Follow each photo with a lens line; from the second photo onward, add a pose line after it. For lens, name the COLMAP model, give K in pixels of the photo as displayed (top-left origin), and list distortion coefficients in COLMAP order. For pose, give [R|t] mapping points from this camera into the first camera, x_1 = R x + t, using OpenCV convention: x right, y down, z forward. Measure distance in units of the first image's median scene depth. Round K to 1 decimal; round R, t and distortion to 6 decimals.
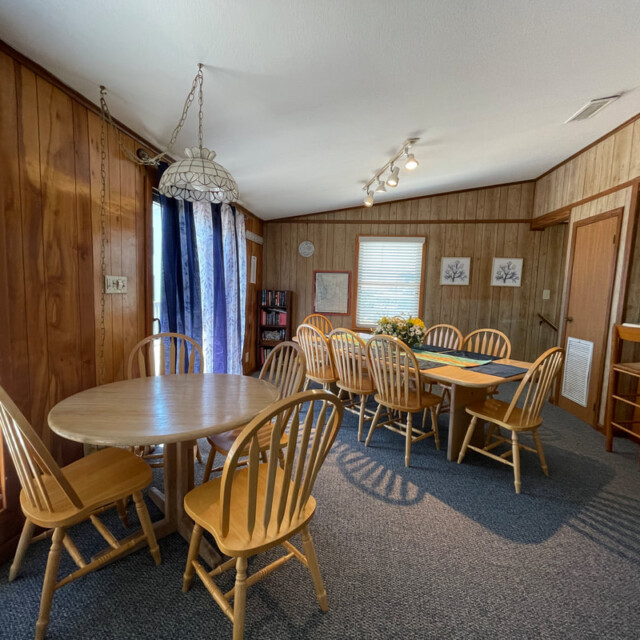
lens RADIAL K [[346.0, 0, 319.1], [0, 346.0, 323.2], [0, 0, 1]] dist [-0.005850, 0.003804]
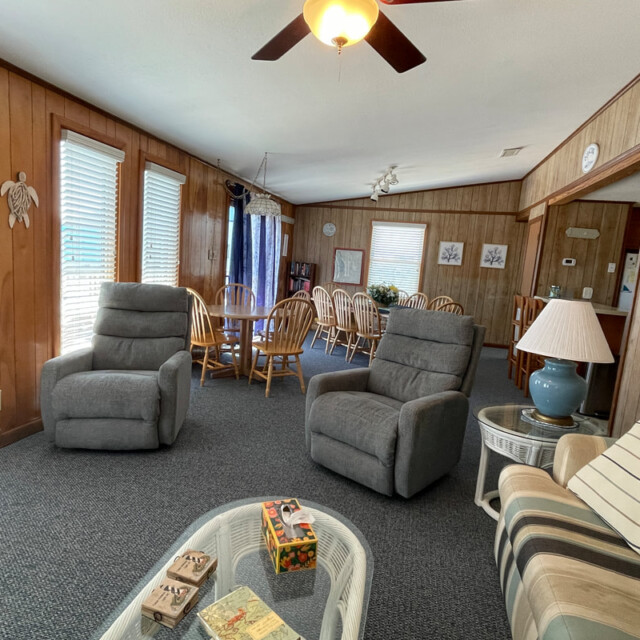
lens RADIAL K [[485.8, 0, 311.1], [0, 485.8, 330.1], [0, 0, 1]] dist [0.031702, -0.077723]
pose [[0.990349, 0.064067, -0.122897, 0.139521], [-0.059241, 0.997337, 0.042533, 0.073028], [0.125295, -0.034842, 0.991508, -0.753601]]
